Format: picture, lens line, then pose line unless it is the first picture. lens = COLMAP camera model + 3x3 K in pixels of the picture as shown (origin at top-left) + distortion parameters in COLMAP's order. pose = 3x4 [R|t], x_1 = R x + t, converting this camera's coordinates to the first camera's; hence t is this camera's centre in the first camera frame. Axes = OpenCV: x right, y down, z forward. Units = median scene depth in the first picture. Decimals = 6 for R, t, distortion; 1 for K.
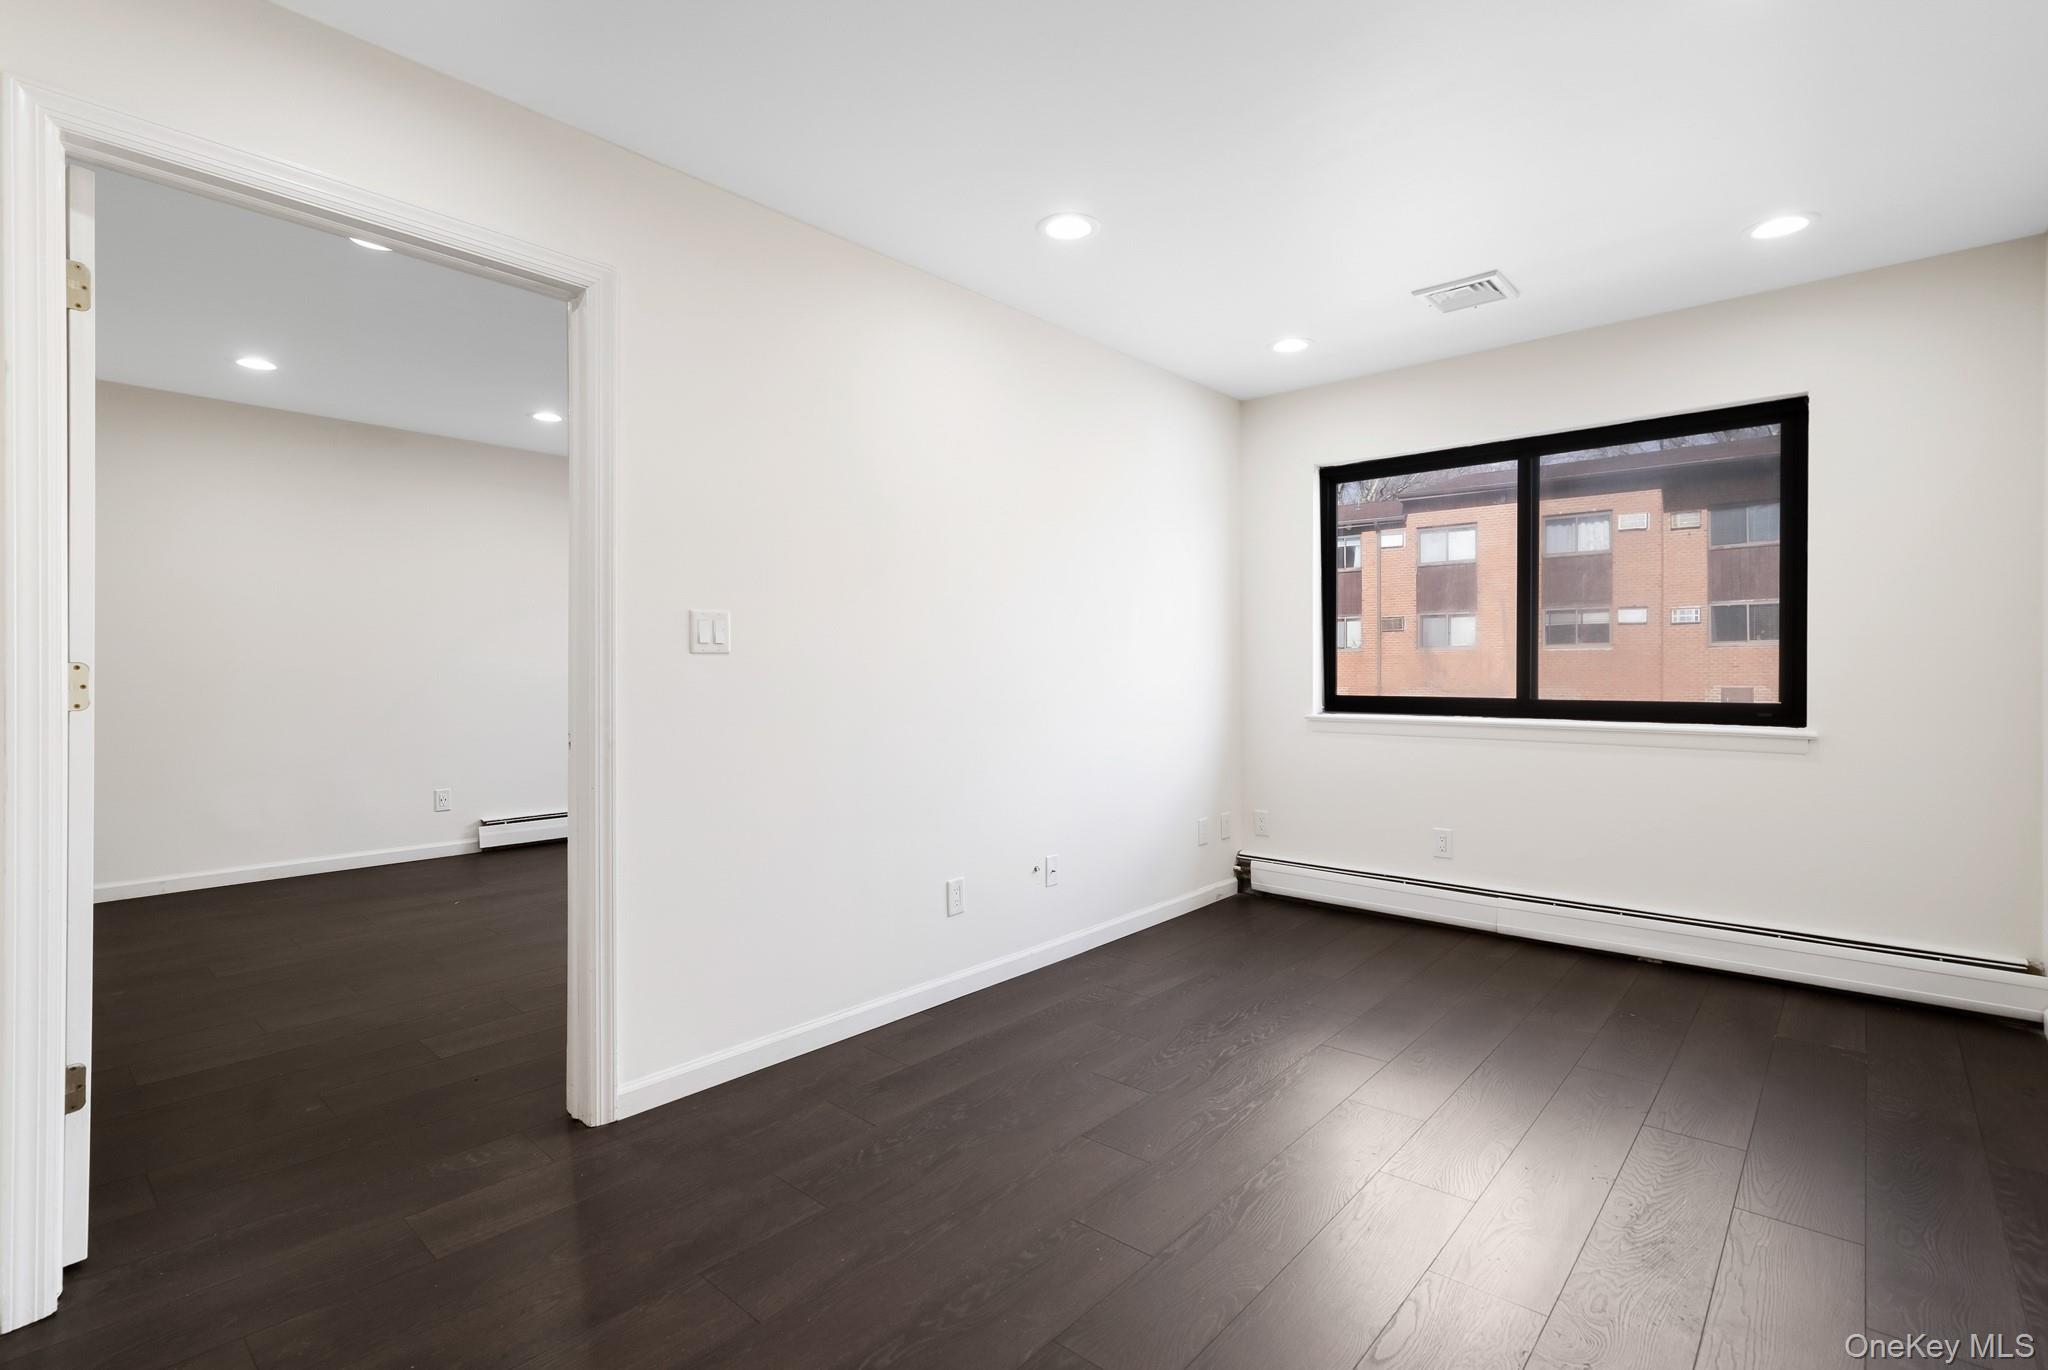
lens RADIAL K [[965.7, 0, 999.1], [0, 965.7, 676.7], [0, 0, 1]] dist [-0.005210, 0.002974]
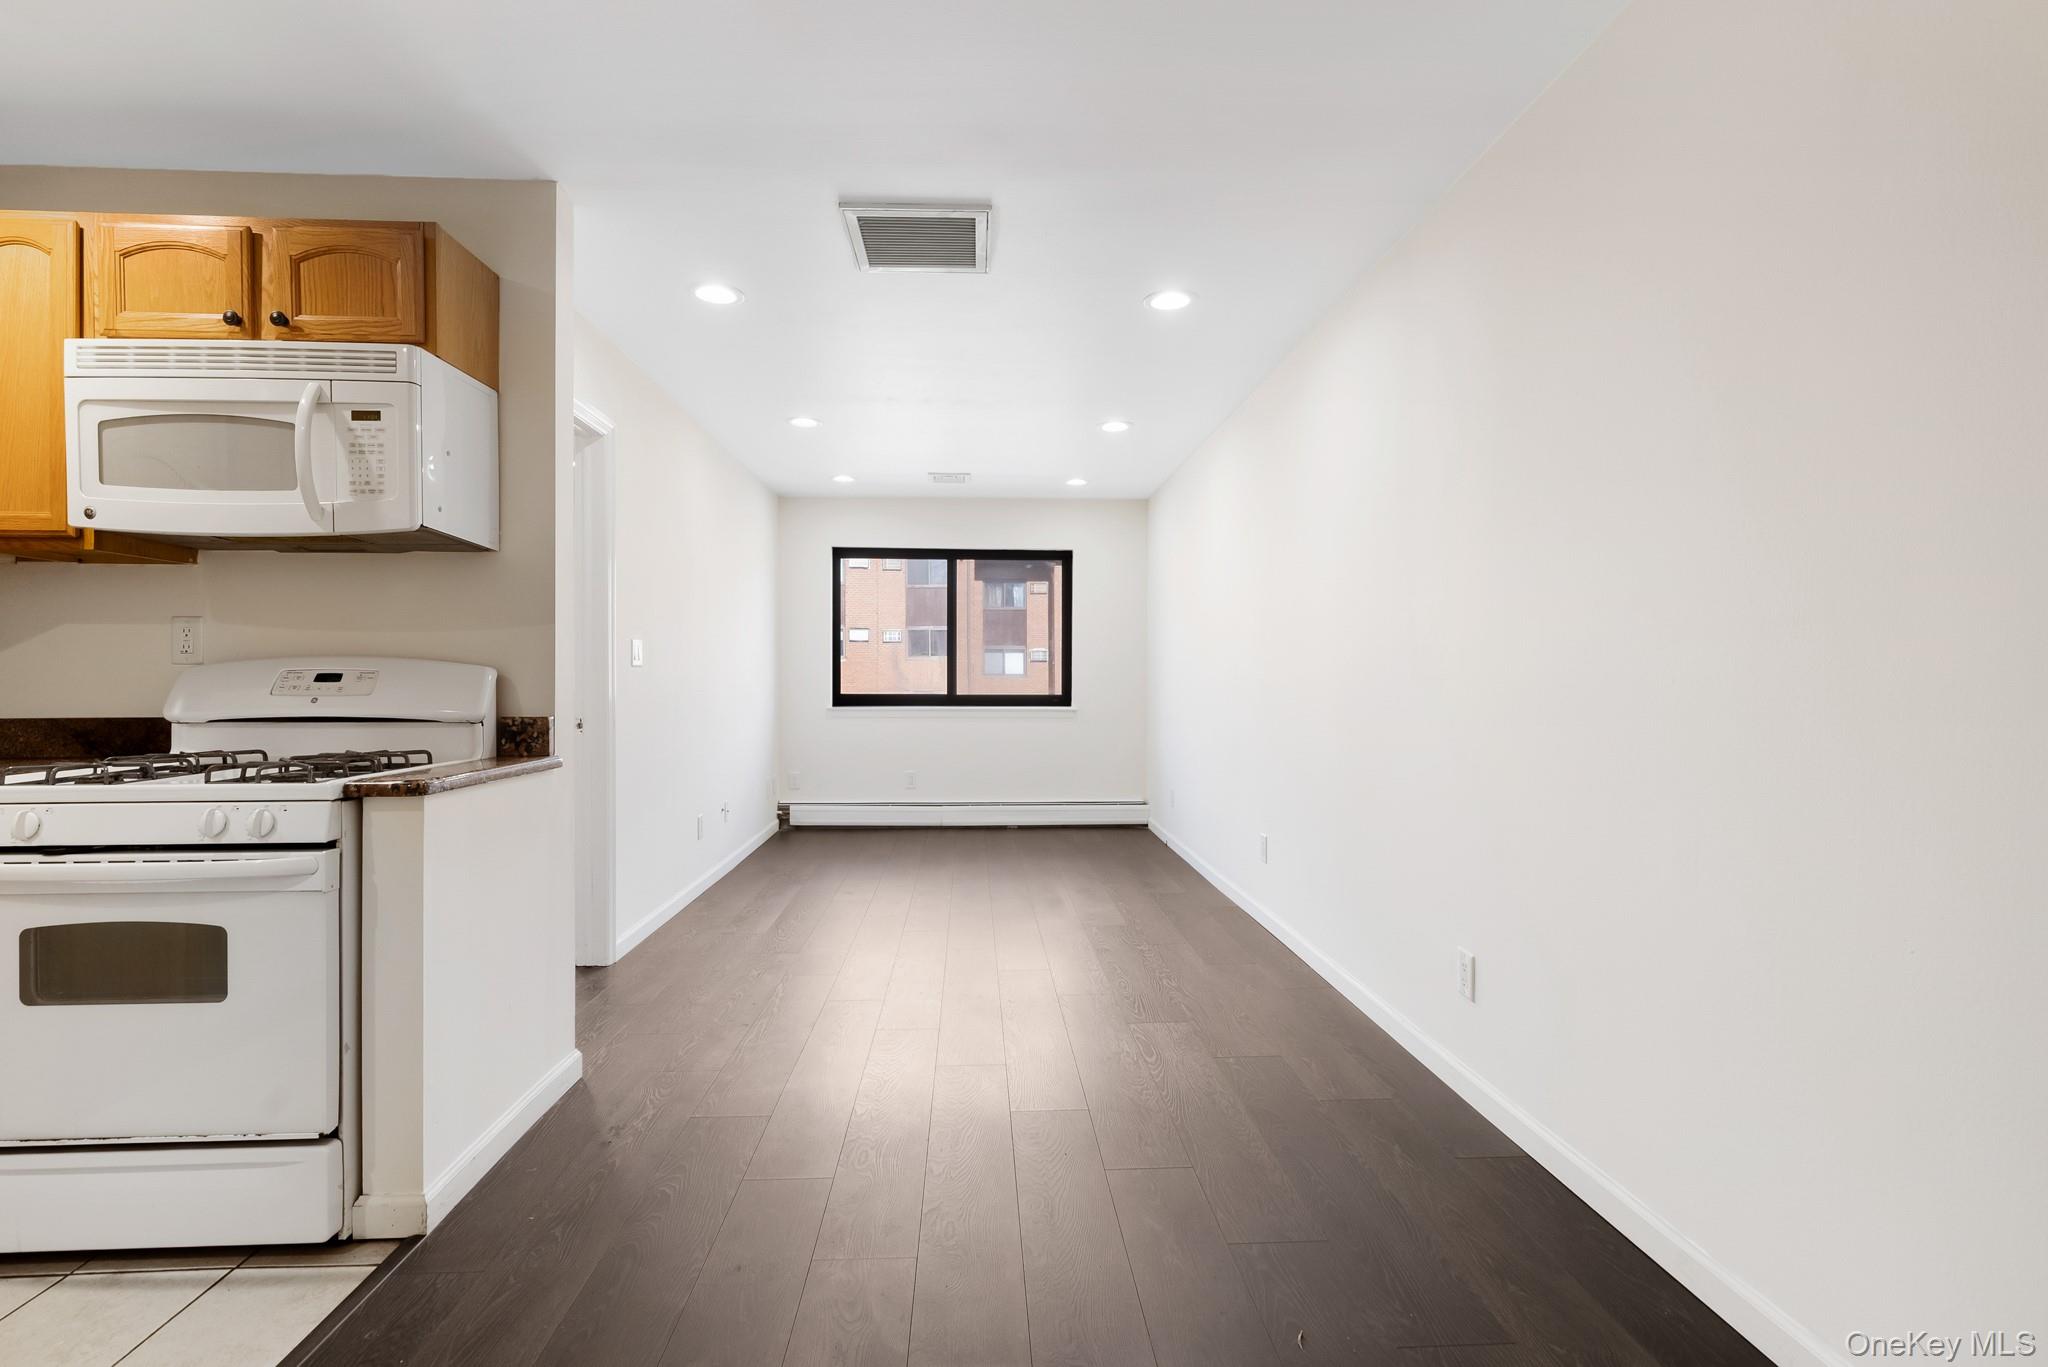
lens RADIAL K [[965.7, 0, 1027.2], [0, 965.7, 679.4], [0, 0, 1]] dist [-0.005210, 0.002974]
pose [[0.700587, 0.001250, 0.713566, -0.627971], [0.001518, 0.999994, -0.003242, 0.001007], [-0.713566, 0.003355, 0.700580, -0.351061]]
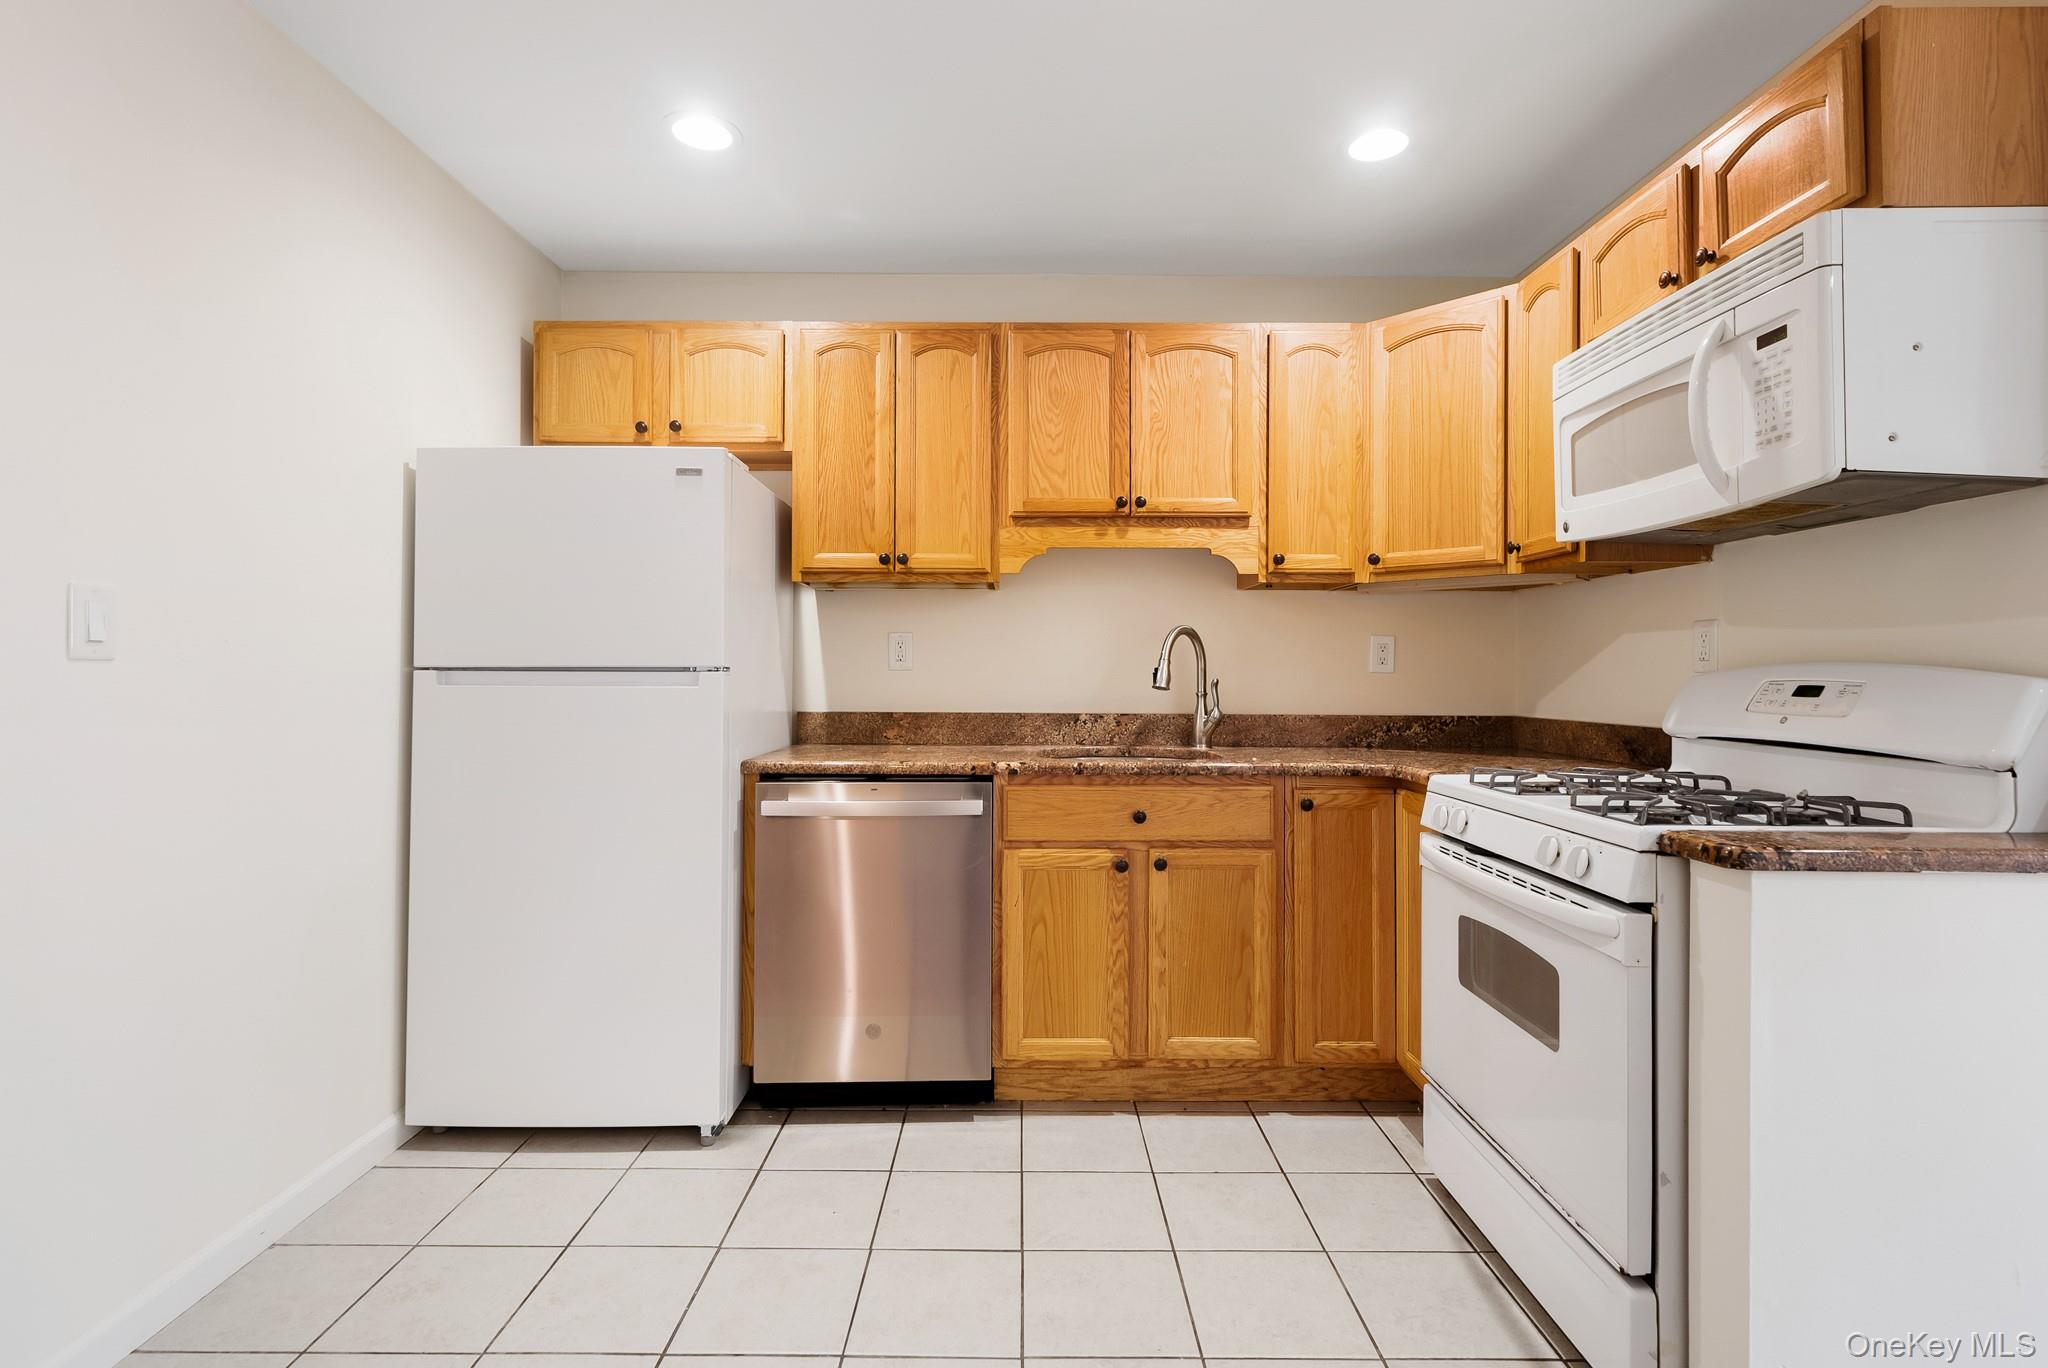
lens RADIAL K [[965.7, 0, 1021.0], [0, 965.7, 666.3], [0, 0, 1]] dist [-0.005210, 0.002974]
pose [[0.679300, 0.001539, -0.733859, -0.425419], [-0.009396, 0.999934, -0.006600, -0.007783], [0.733801, 0.011379, 0.679270, -0.208338]]
